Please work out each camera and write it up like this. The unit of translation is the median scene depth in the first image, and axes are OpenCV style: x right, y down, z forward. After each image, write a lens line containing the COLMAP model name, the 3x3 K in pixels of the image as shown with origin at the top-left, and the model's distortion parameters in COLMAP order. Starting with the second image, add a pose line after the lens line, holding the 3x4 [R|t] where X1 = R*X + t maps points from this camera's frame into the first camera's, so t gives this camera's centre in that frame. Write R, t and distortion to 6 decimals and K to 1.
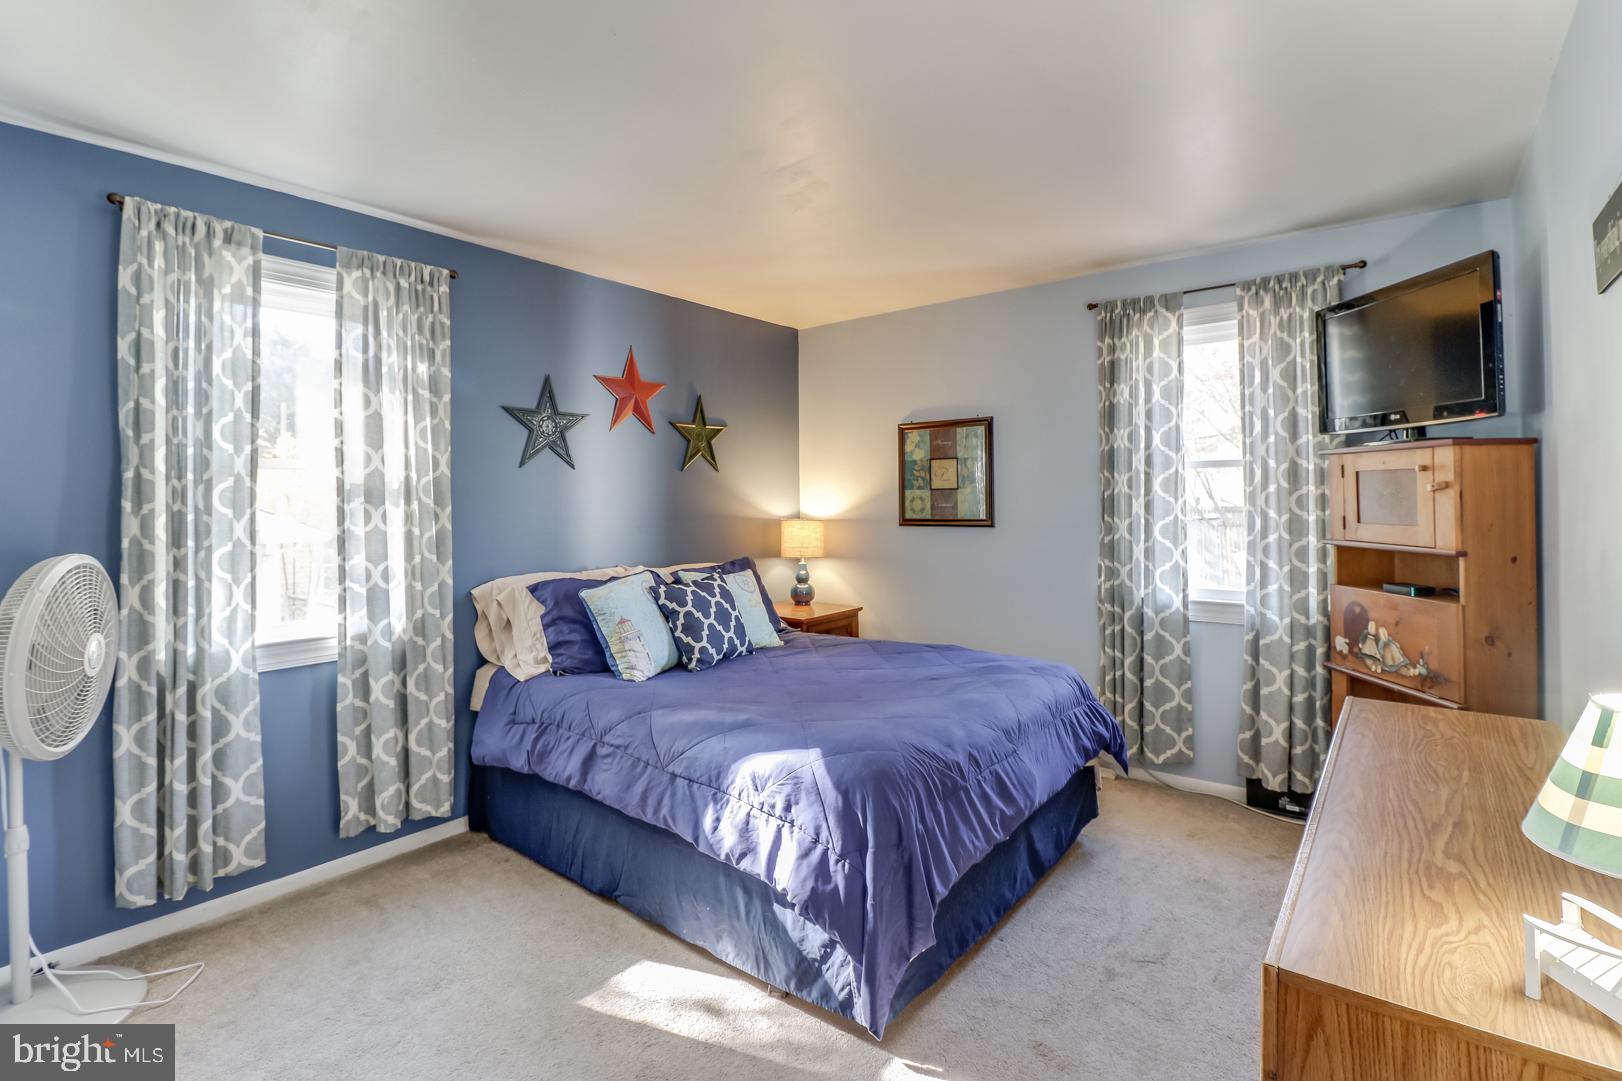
lens RADIAL K [[753.7, 0, 812.1], [0, 753.7, 493.6], [0, 0, 1]] dist [-0.000166, -0.000212]
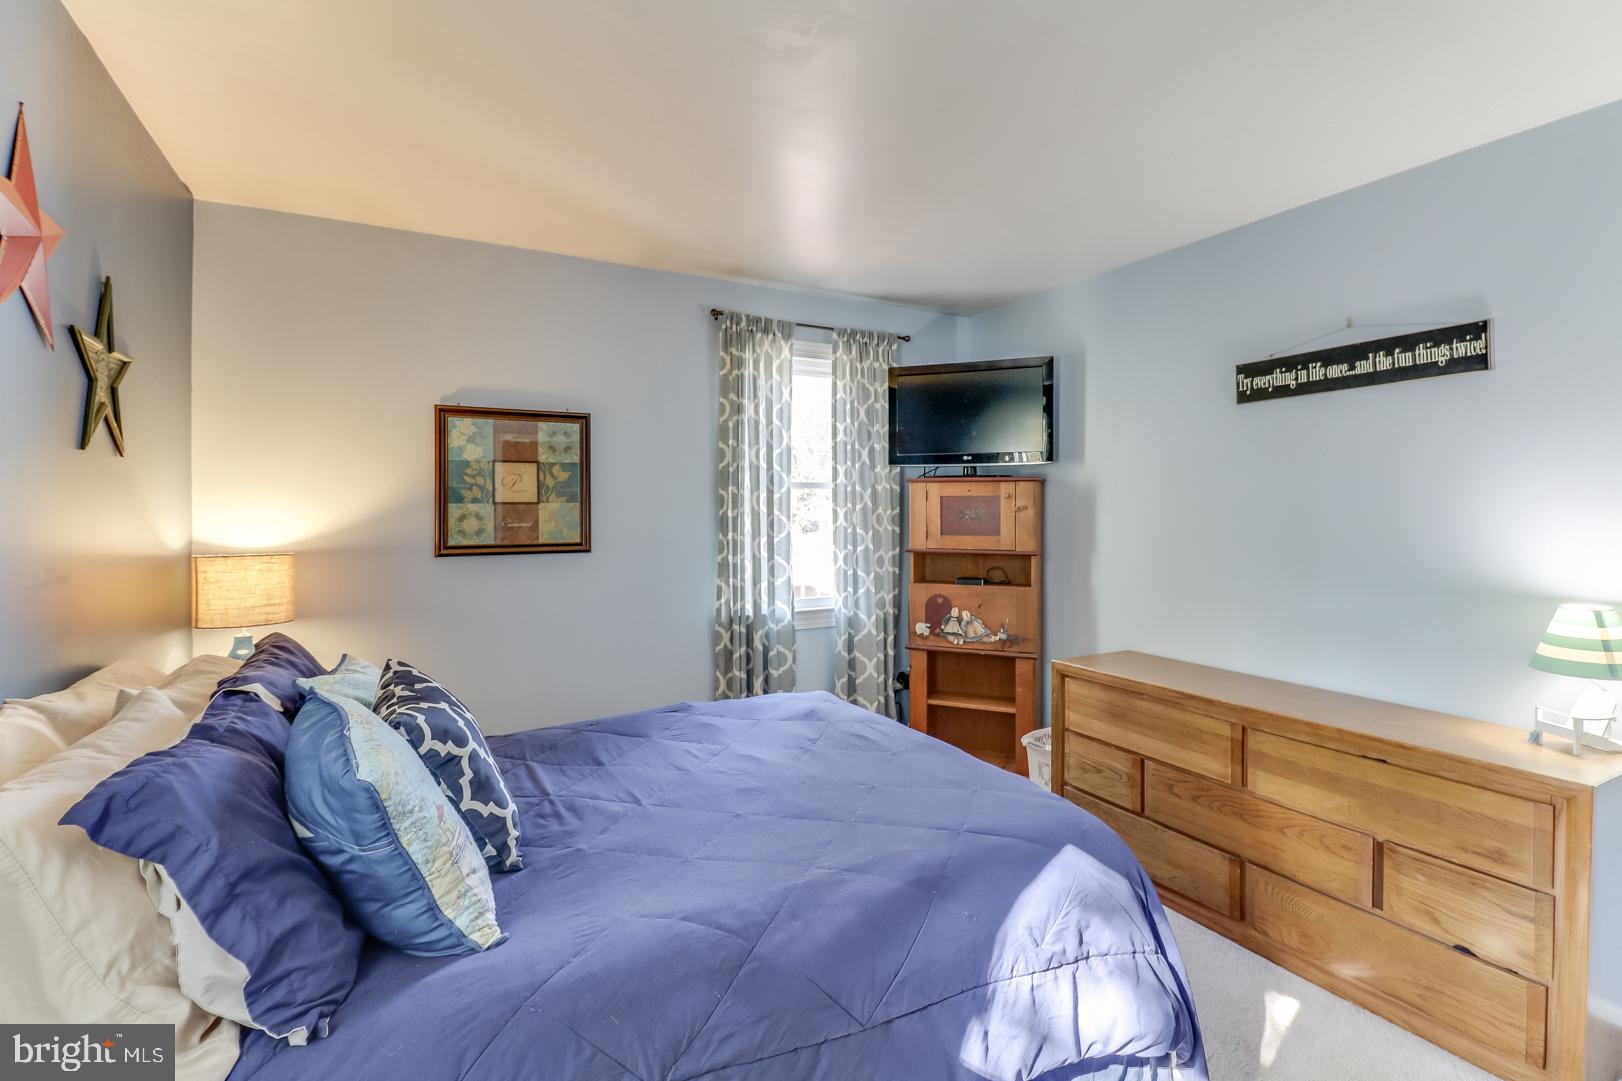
lens RADIAL K [[750.4, 0, 814.4], [0, 750.4, 508.7], [0, 0, 1]] dist [0.001859, -0.000080]
pose [[0.392893, 0.009755, 0.919533, -0.497490], [-0.007835, 0.999943, -0.007260, 0.003099], [-0.919551, -0.004352, 0.392947, 0.584241]]
